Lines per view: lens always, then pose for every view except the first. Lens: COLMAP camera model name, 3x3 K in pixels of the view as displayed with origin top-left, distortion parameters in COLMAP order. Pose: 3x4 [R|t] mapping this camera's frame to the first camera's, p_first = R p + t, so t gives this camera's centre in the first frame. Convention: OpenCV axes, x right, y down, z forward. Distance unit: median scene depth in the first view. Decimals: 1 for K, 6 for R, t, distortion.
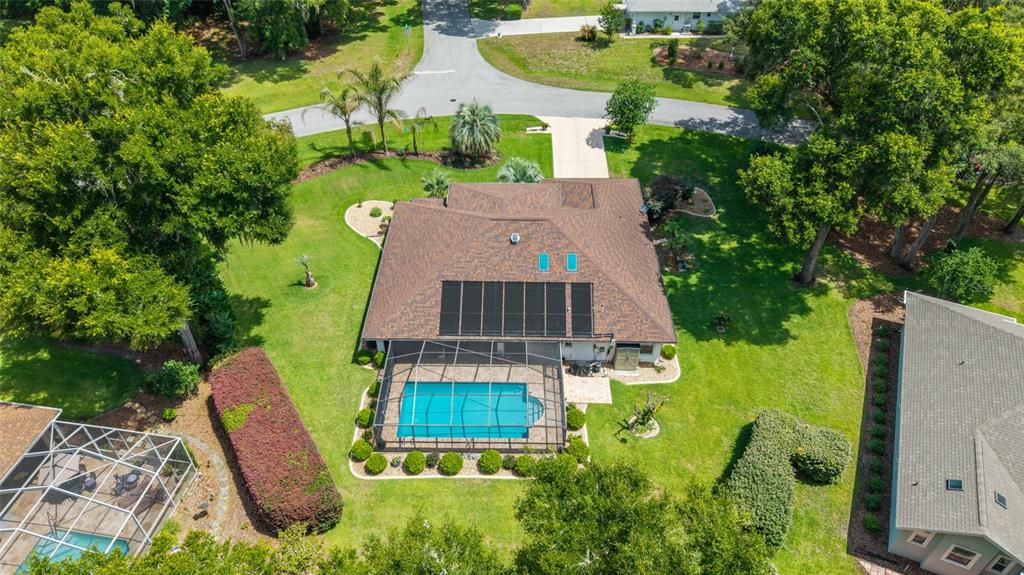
lens RADIAL K [[691.6, 0, 509.7], [0, 691.6, 291.2], [0, 0, 1]] dist [-0.003514, -0.005058]
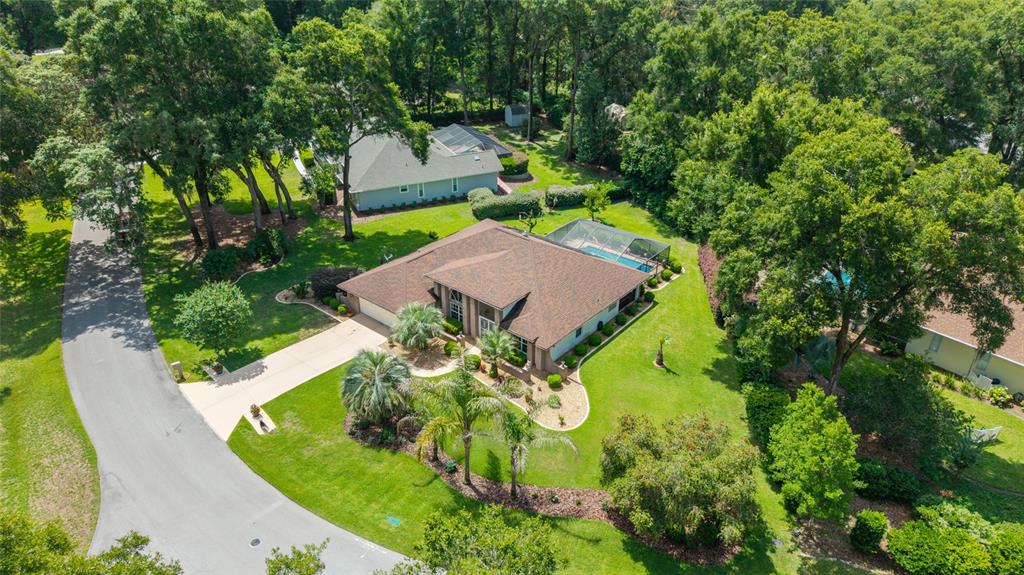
lens RADIAL K [[691.6, 0, 509.7], [0, 691.6, 291.2], [0, 0, 1]] dist [-0.003514, -0.005058]
pose [[-0.779728, -0.298638, 0.550309, -0.713974], [0.400743, 0.437275, 0.805106, -1.089003], [-0.481071, 0.848296, -0.221278, 1.372606]]
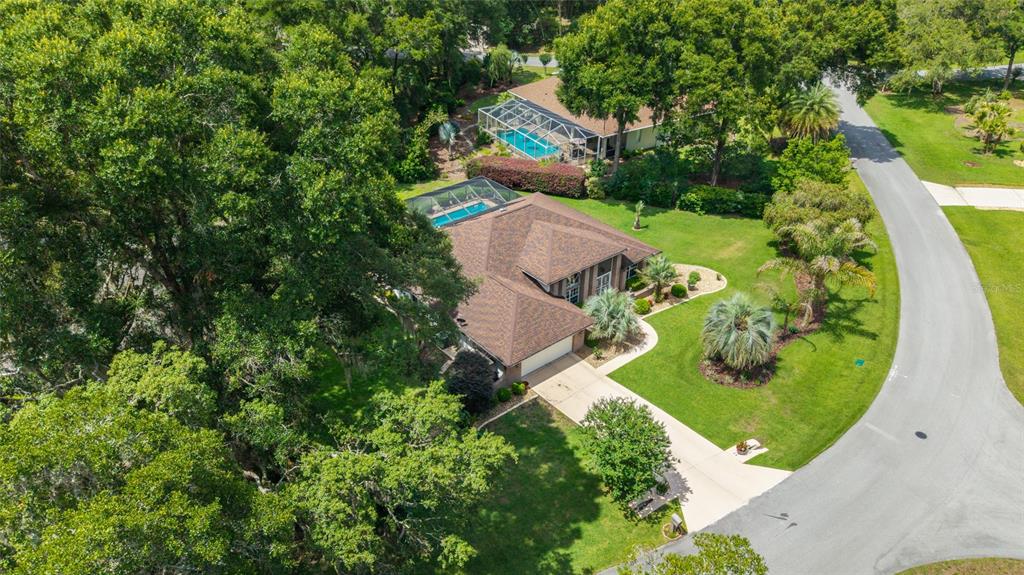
lens RADIAL K [[691.6, 0, 509.7], [0, 691.6, 291.2], [0, 0, 1]] dist [-0.003514, -0.005058]
pose [[-0.760836, 0.351964, -0.545207, 0.708848], [-0.411693, 0.387646, 0.824766, -1.029025], [0.501635, 0.851970, -0.150033, 1.290152]]
